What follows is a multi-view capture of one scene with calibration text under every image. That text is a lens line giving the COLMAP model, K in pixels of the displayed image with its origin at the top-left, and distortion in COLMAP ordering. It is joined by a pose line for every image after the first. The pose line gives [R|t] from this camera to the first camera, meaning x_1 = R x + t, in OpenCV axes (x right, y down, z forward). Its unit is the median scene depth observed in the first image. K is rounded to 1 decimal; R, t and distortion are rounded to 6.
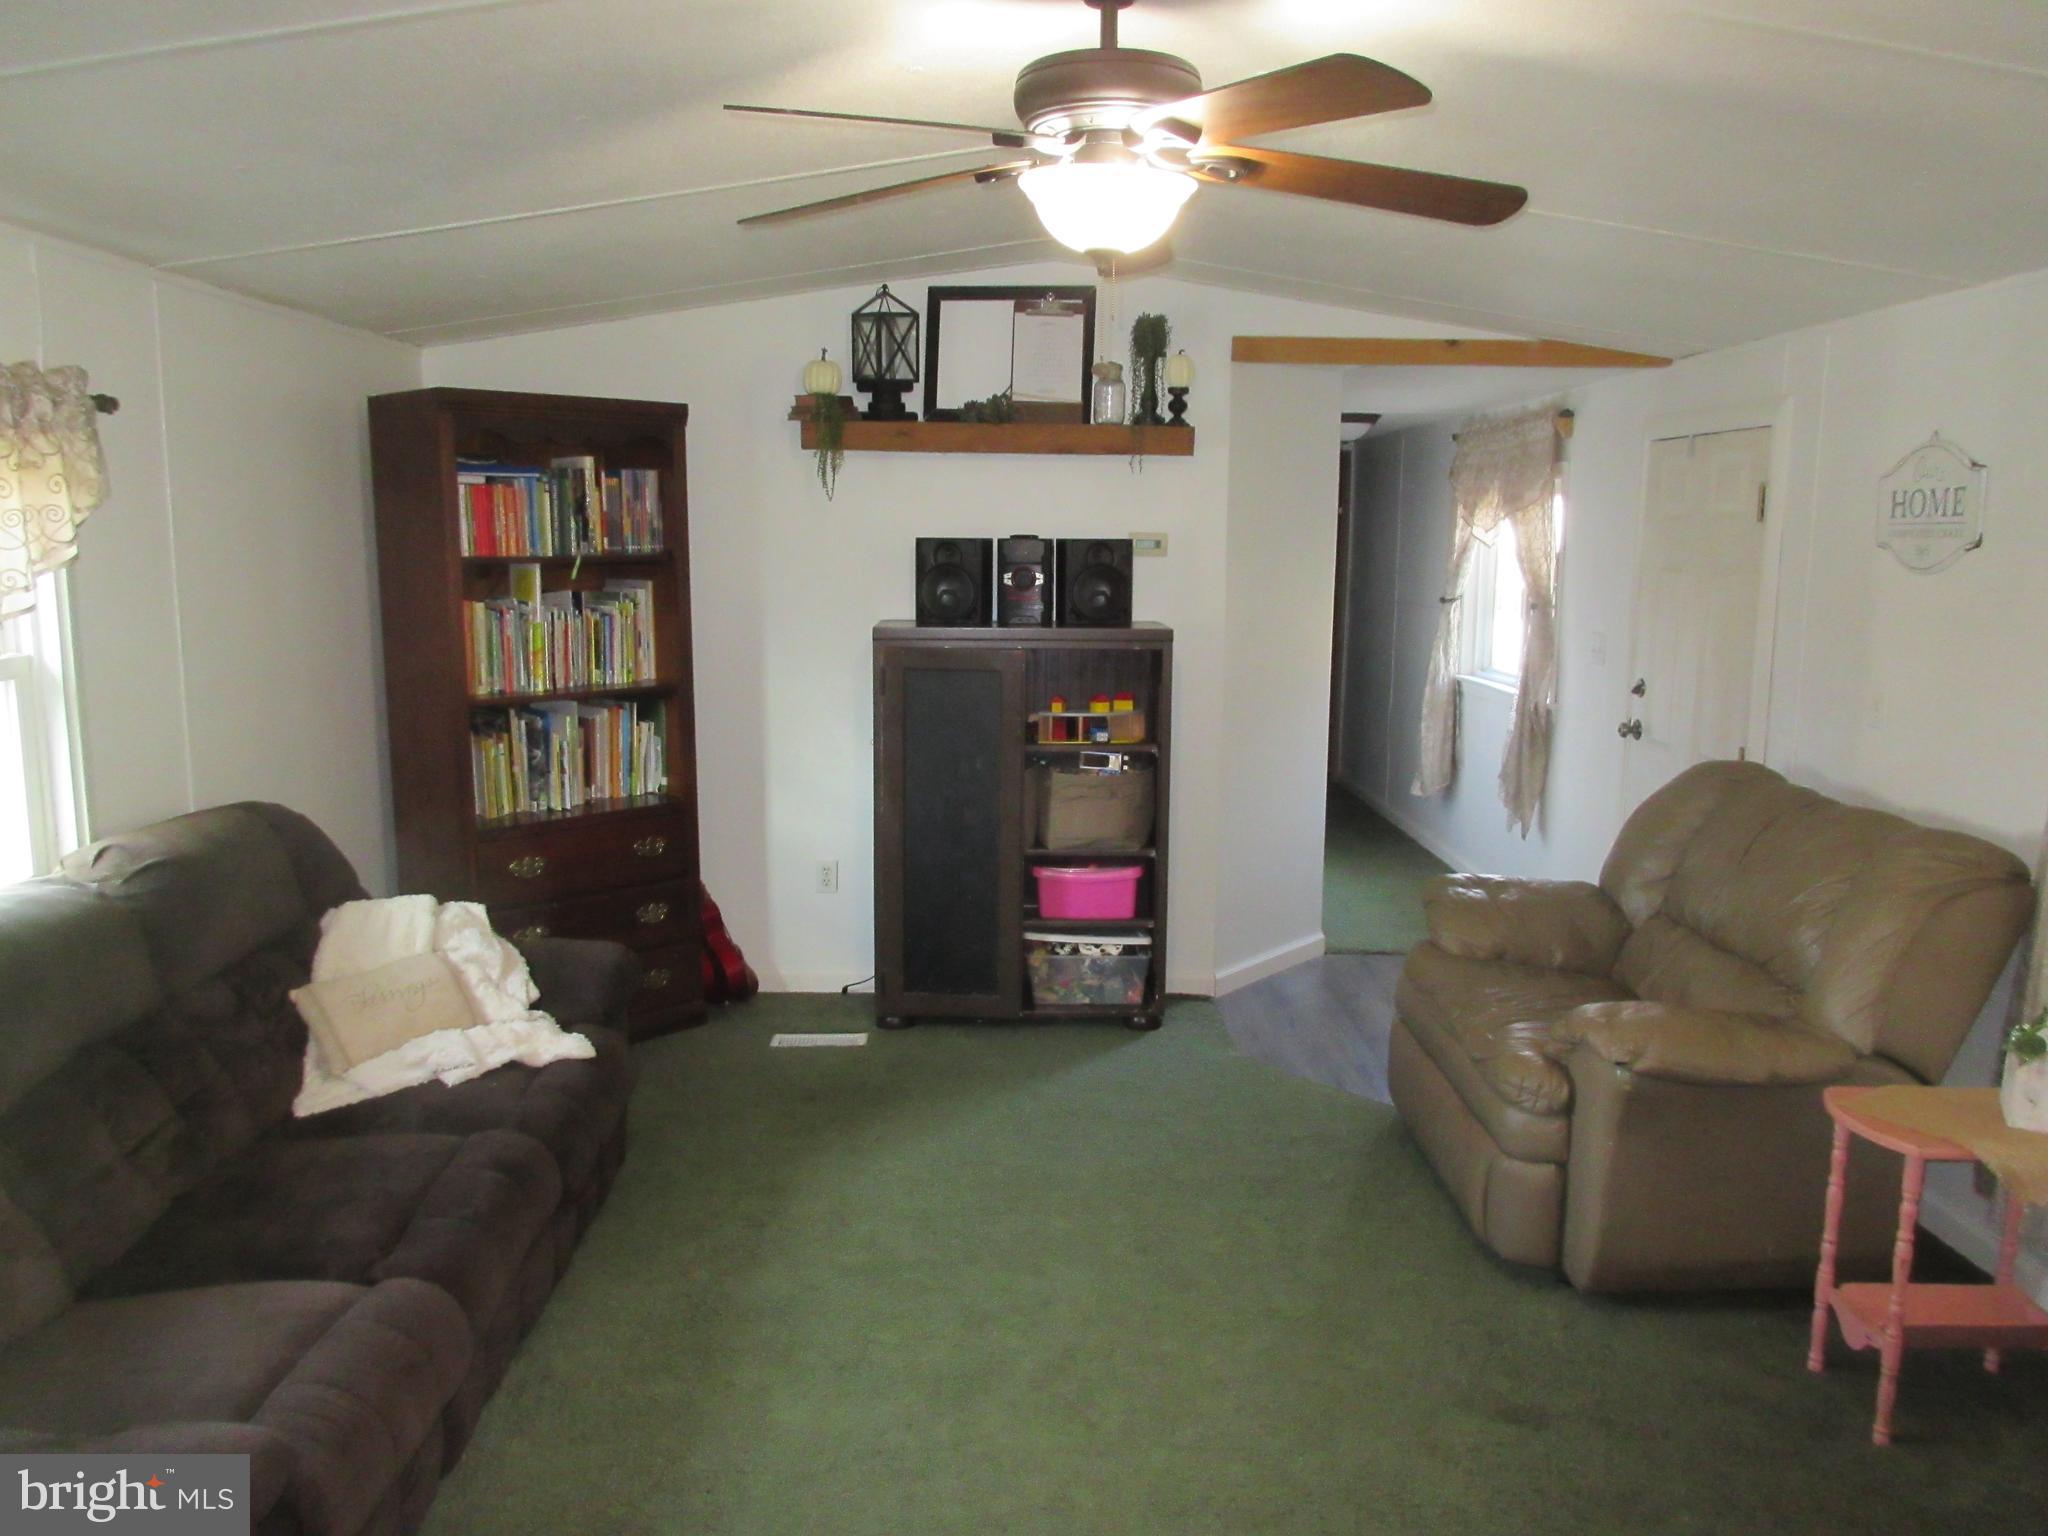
lens RADIAL K [[1527.3, 0, 1009.4], [0, 1527.3, 768.0], [0, 0, 1]] dist [-0.009540, 0.010013]
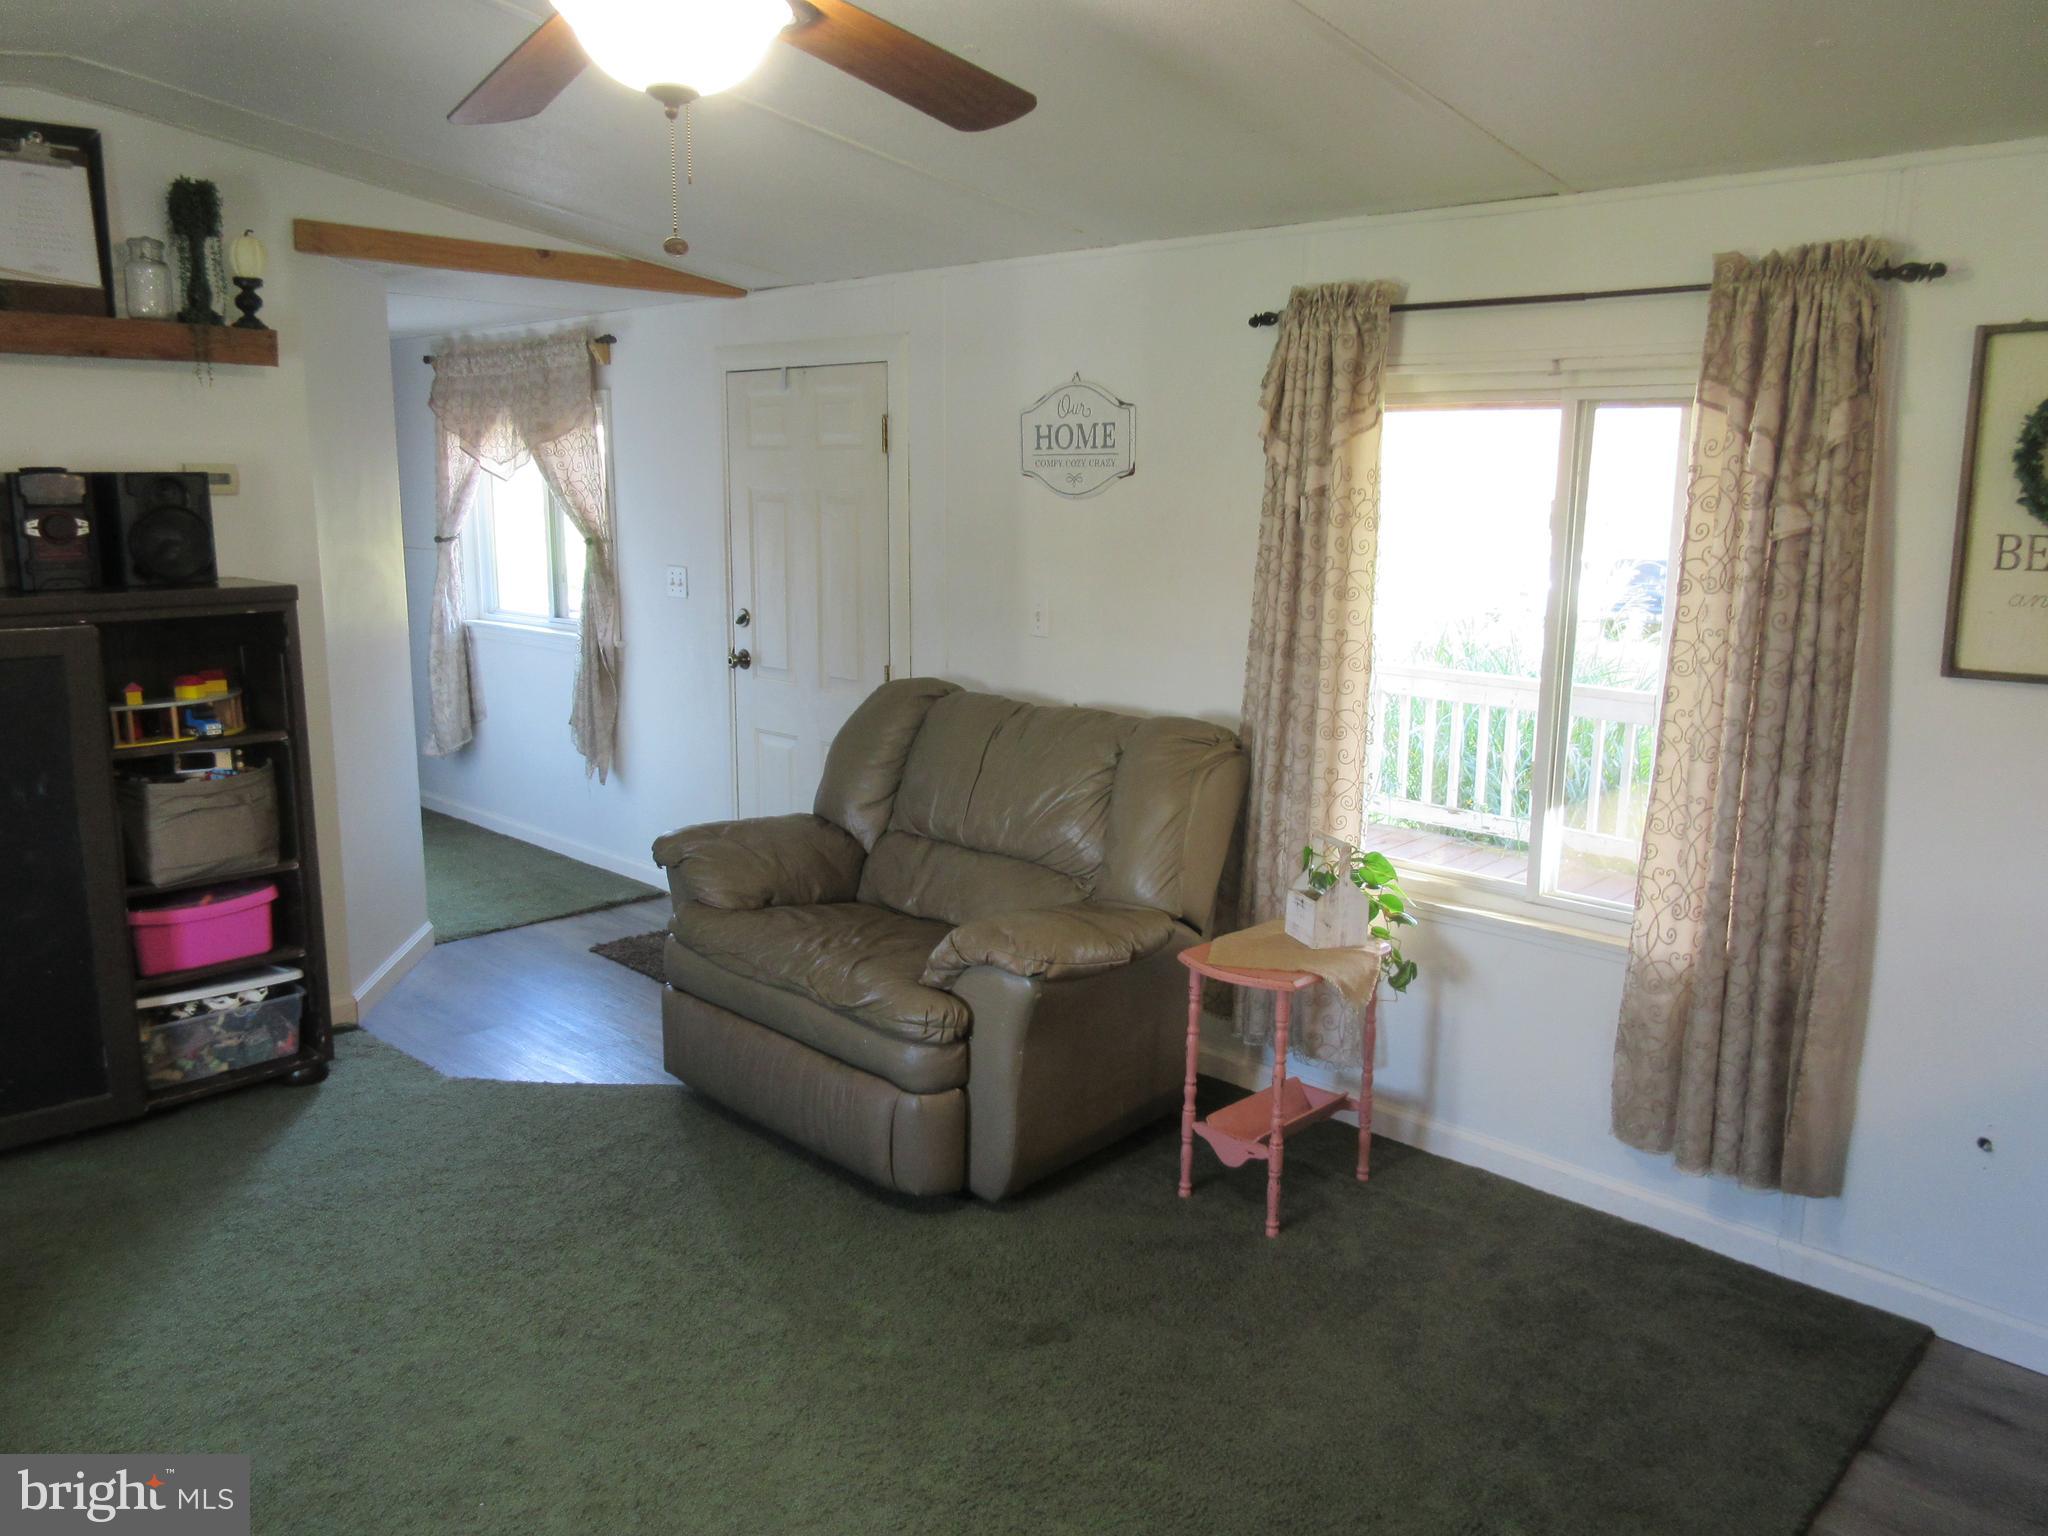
lens RADIAL K [[1527.3, 0, 1021.1], [0, 1527.3, 768.9], [0, 0, 1]] dist [-0.009540, 0.010013]
pose [[0.701321, -0.139068, 0.699149, -0.190647], [0.109525, 0.990162, 0.087087, -0.022451], [-0.704382, 0.015498, 0.709652, 0.160012]]
